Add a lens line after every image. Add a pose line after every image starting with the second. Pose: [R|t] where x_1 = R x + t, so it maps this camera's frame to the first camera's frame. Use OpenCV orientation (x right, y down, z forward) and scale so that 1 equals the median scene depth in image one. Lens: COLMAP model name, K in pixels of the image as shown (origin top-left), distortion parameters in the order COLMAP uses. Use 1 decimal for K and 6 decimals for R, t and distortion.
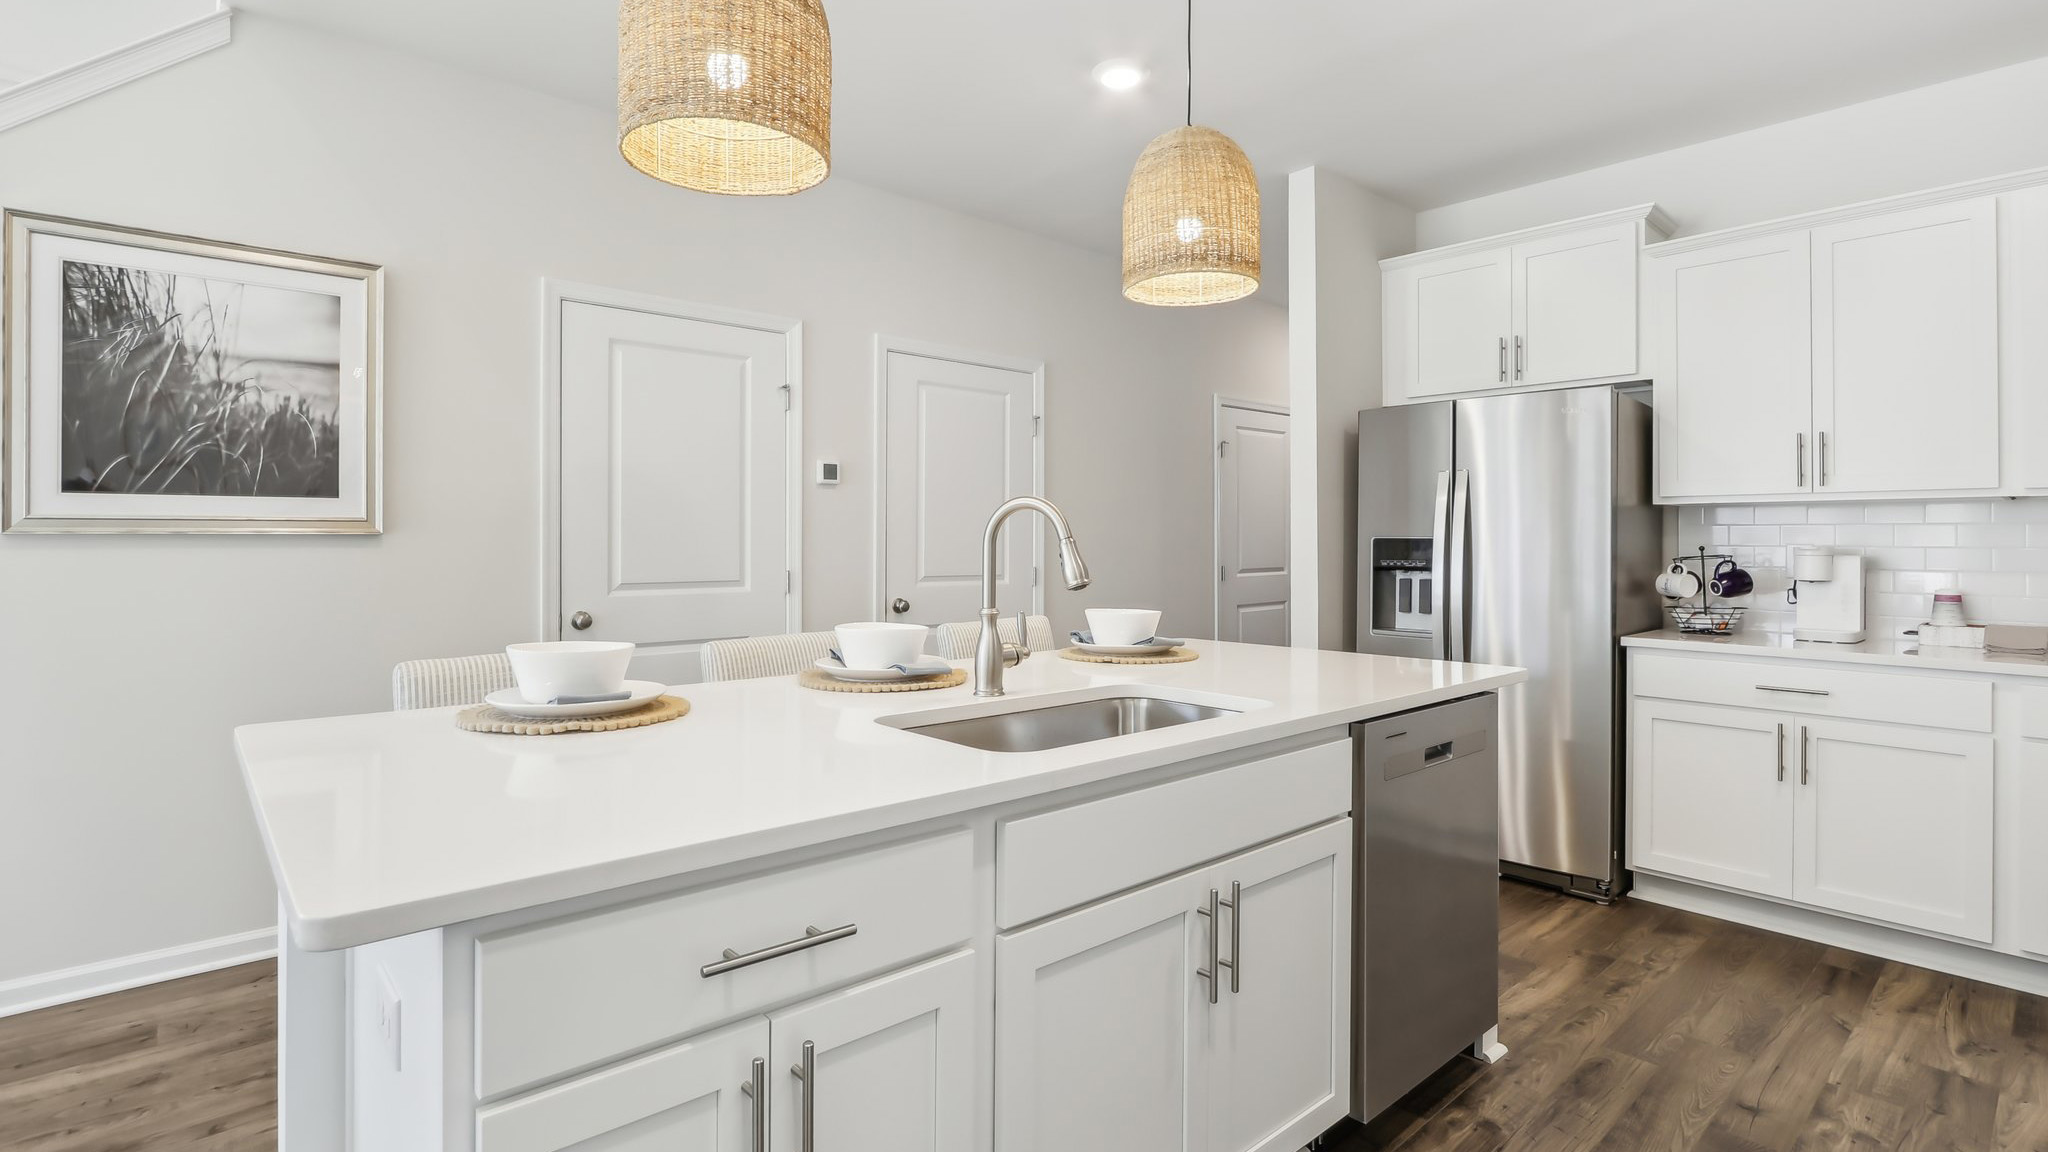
lens RADIAL K [[961.7, 0, 1001.8], [0, 961.7, 534.0], [0, 0, 1]] dist [-0.008548, 0.000716]
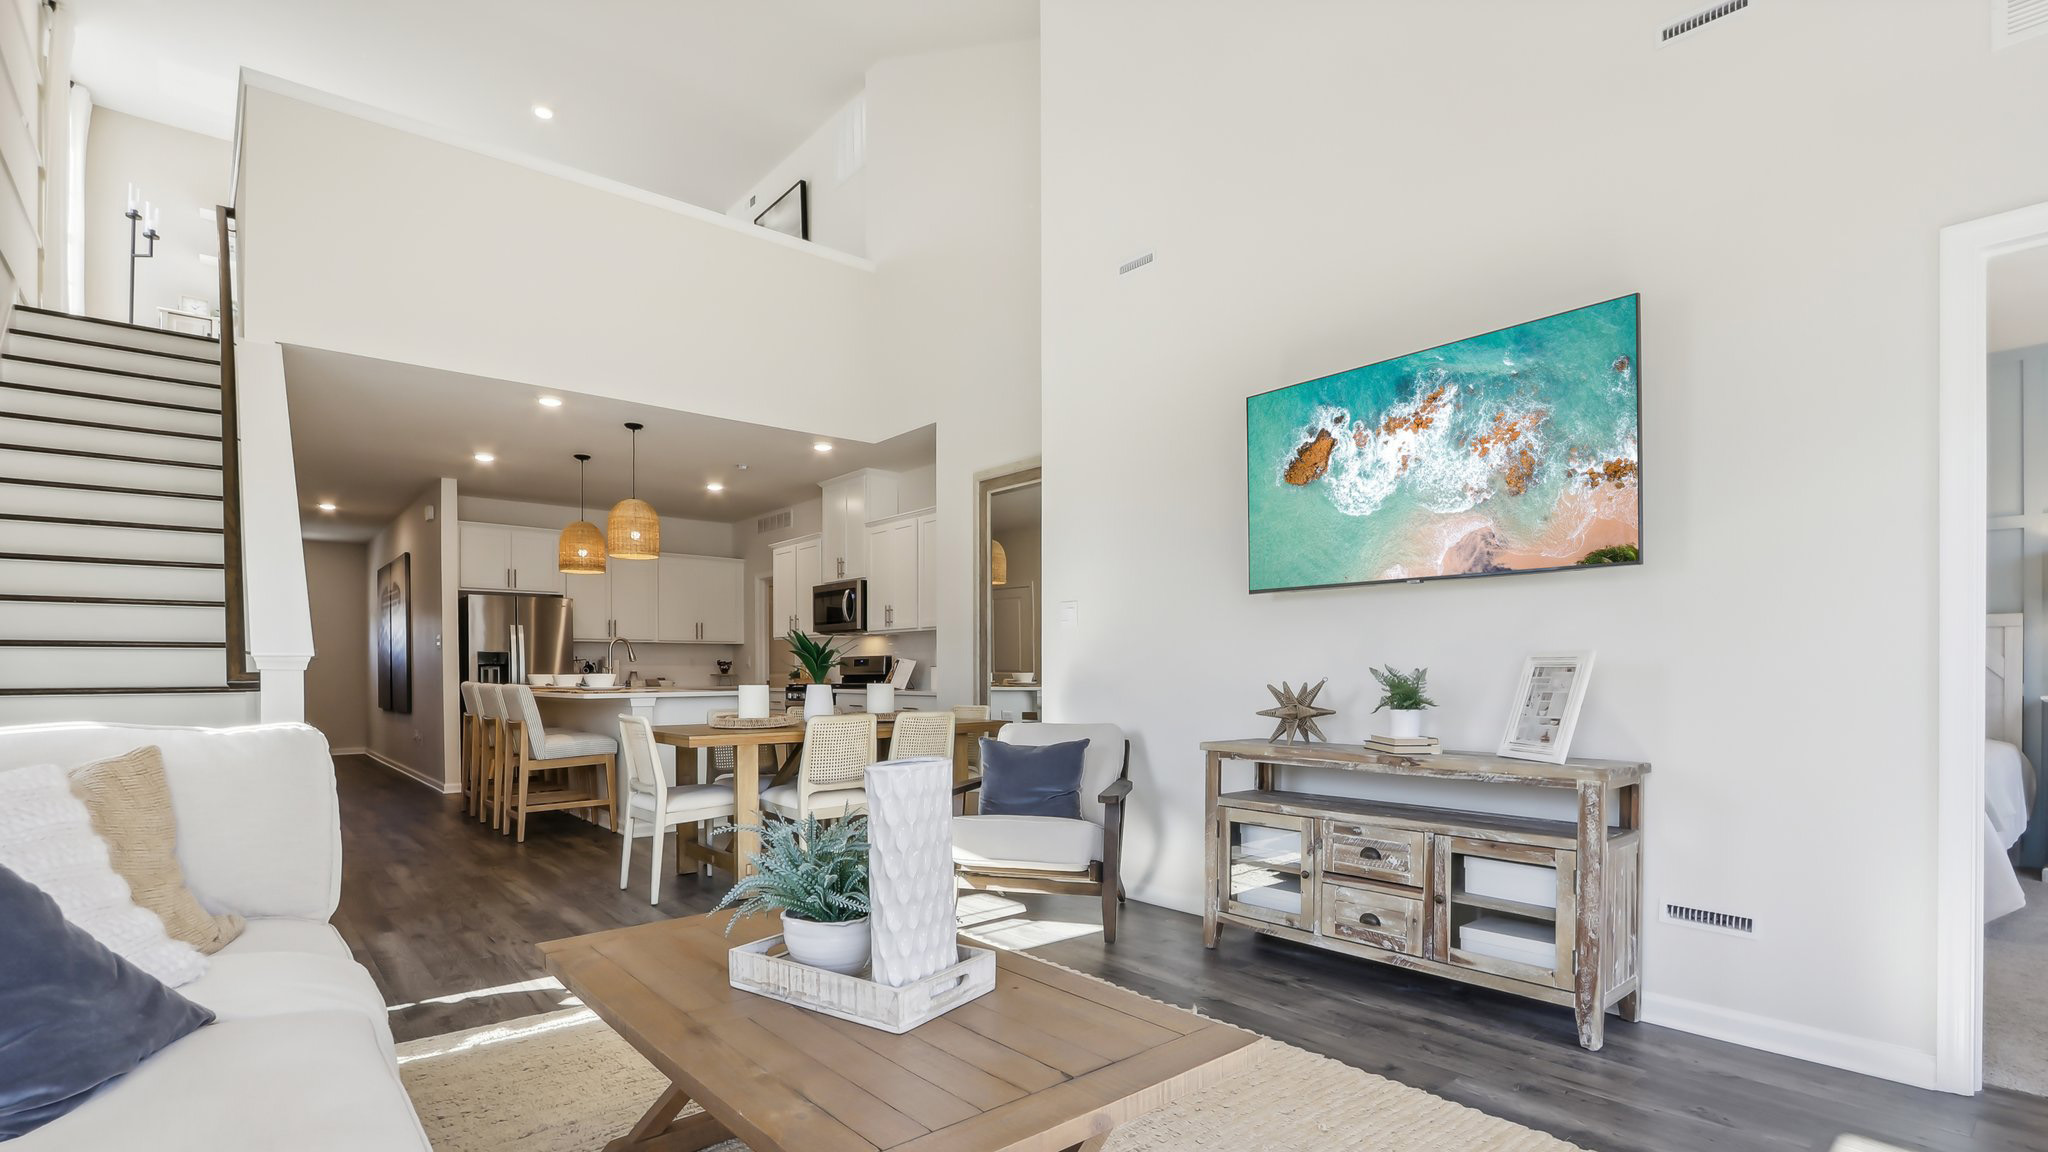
lens RADIAL K [[941.8, 0, 998.5], [0, 941.8, 676.0], [0, 0, 1]] dist [-0.000694, 0.000039]
pose [[0.025561, -0.008365, 0.999638, -2.368640], [-0.003774, 0.999957, 0.008464, 0.049676], [-0.999666, -0.003989, 0.025528, -0.368536]]
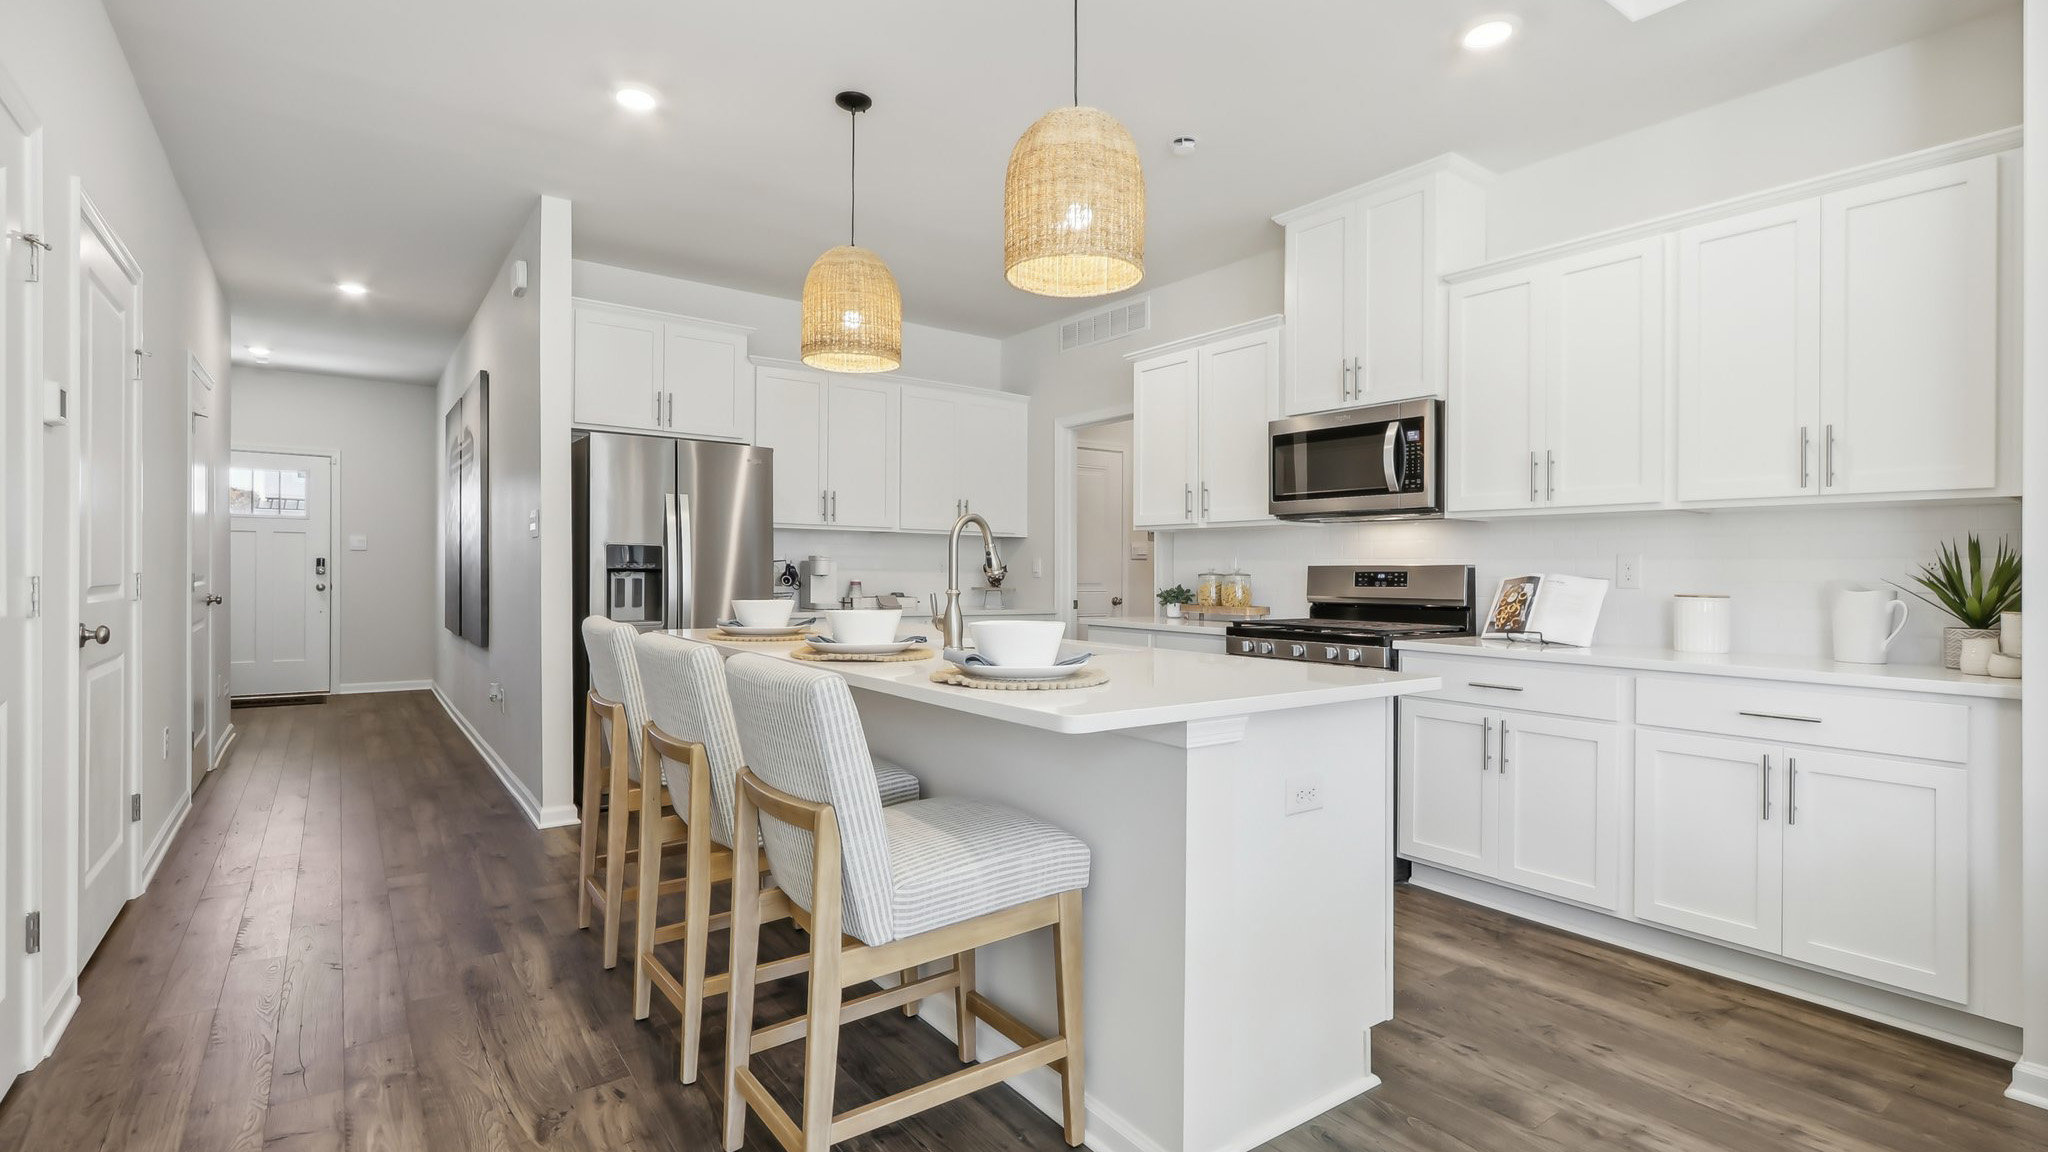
lens RADIAL K [[955.4, 0, 1024.0], [0, 955.4, 576.0], [0, 0, 1]] dist [-0.005100, 0.000011]
pose [[0.090163, -0.008840, 0.995888, -0.949364], [-0.020661, 0.999729, 0.010744, 0.025890], [-0.995713, -0.021544, 0.089956, 0.517660]]
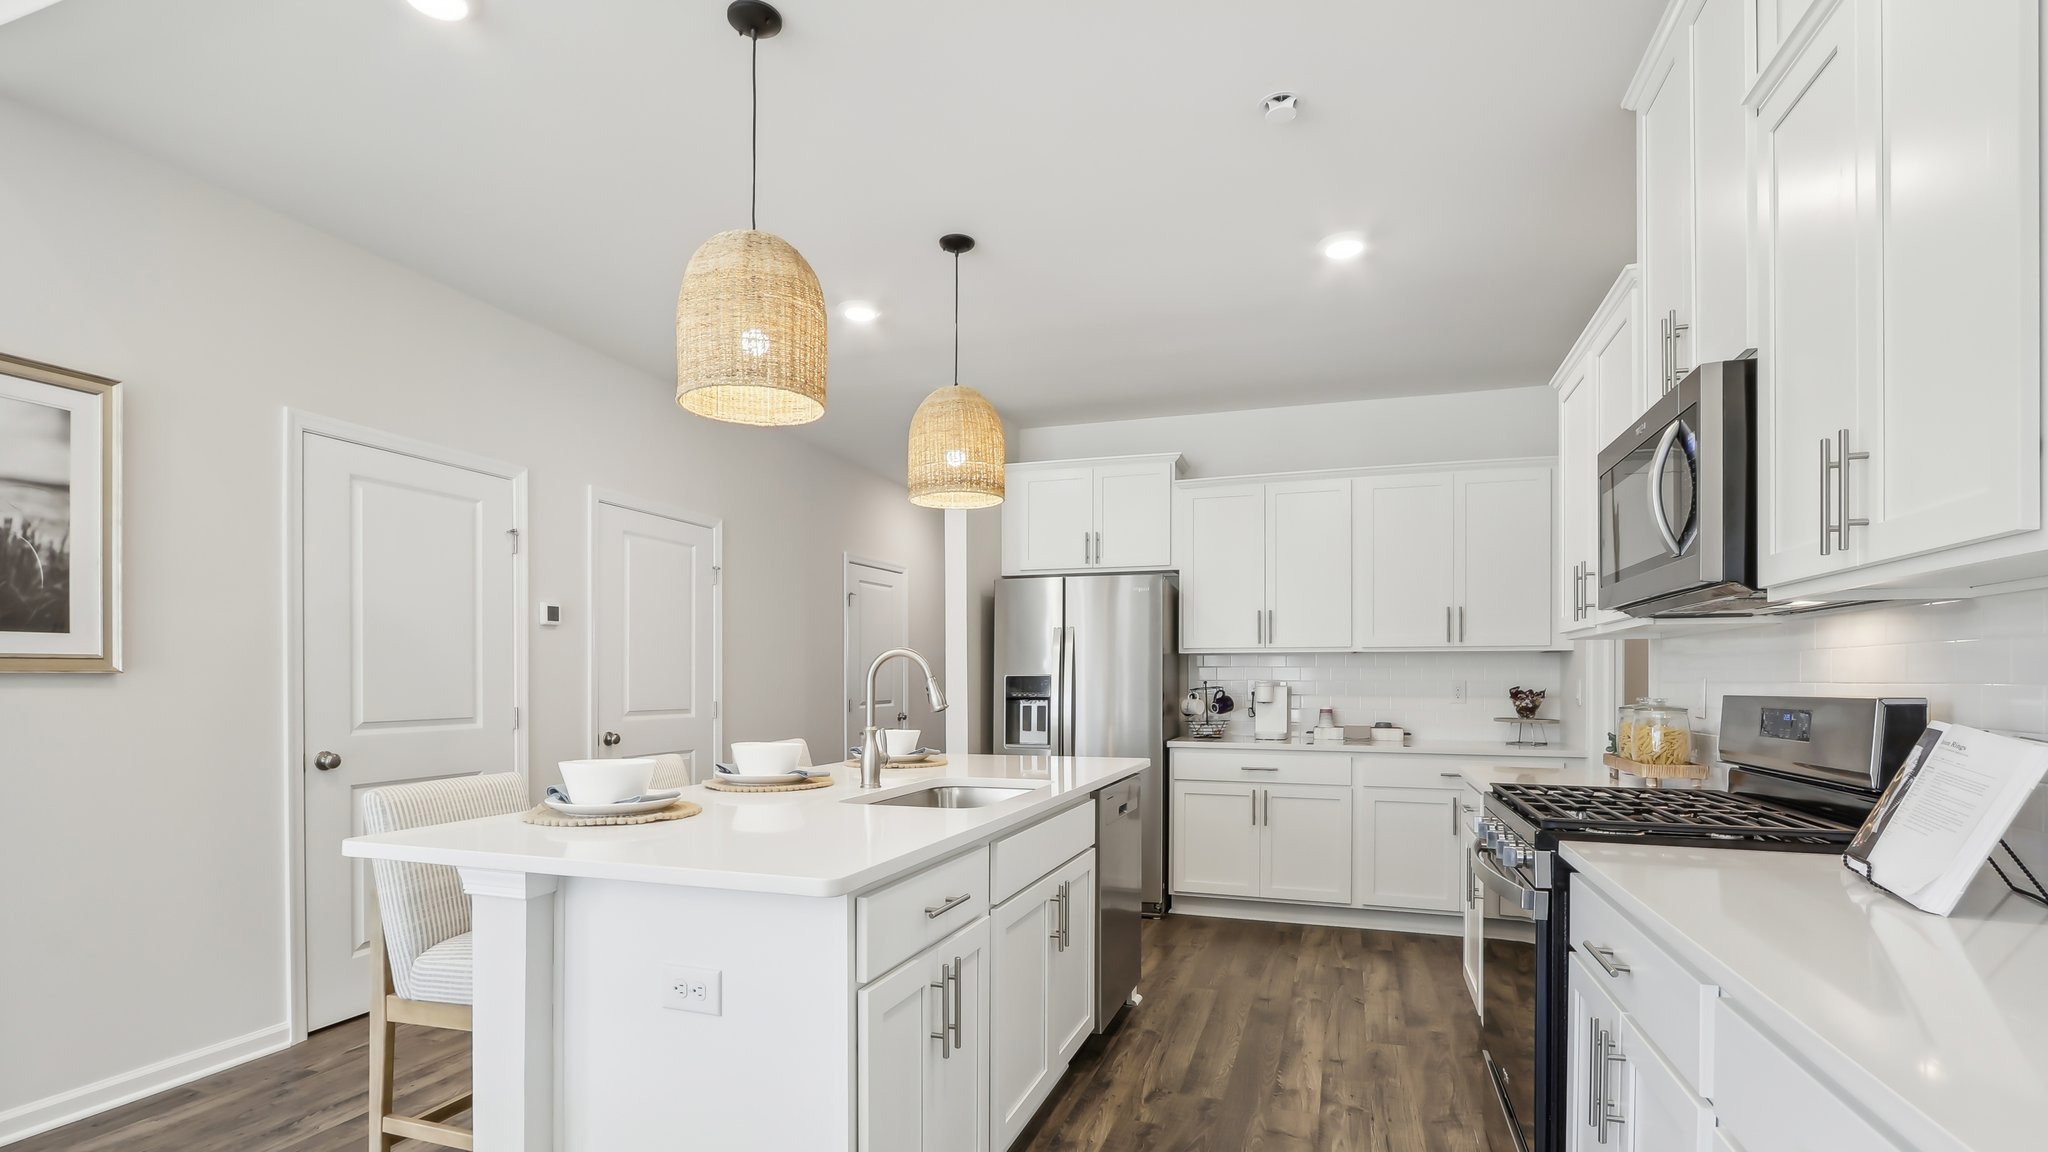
lens RADIAL K [[959.5, 0, 999.7], [0, 959.5, 680.3], [0, 0, 1]] dist [-0.005831, -0.000135]
pose [[0.874600, -0.003316, 0.484833, -0.358234], [-0.001610, 0.999951, 0.009743, -0.003234], [-0.484842, -0.009302, 0.874552, -0.218386]]
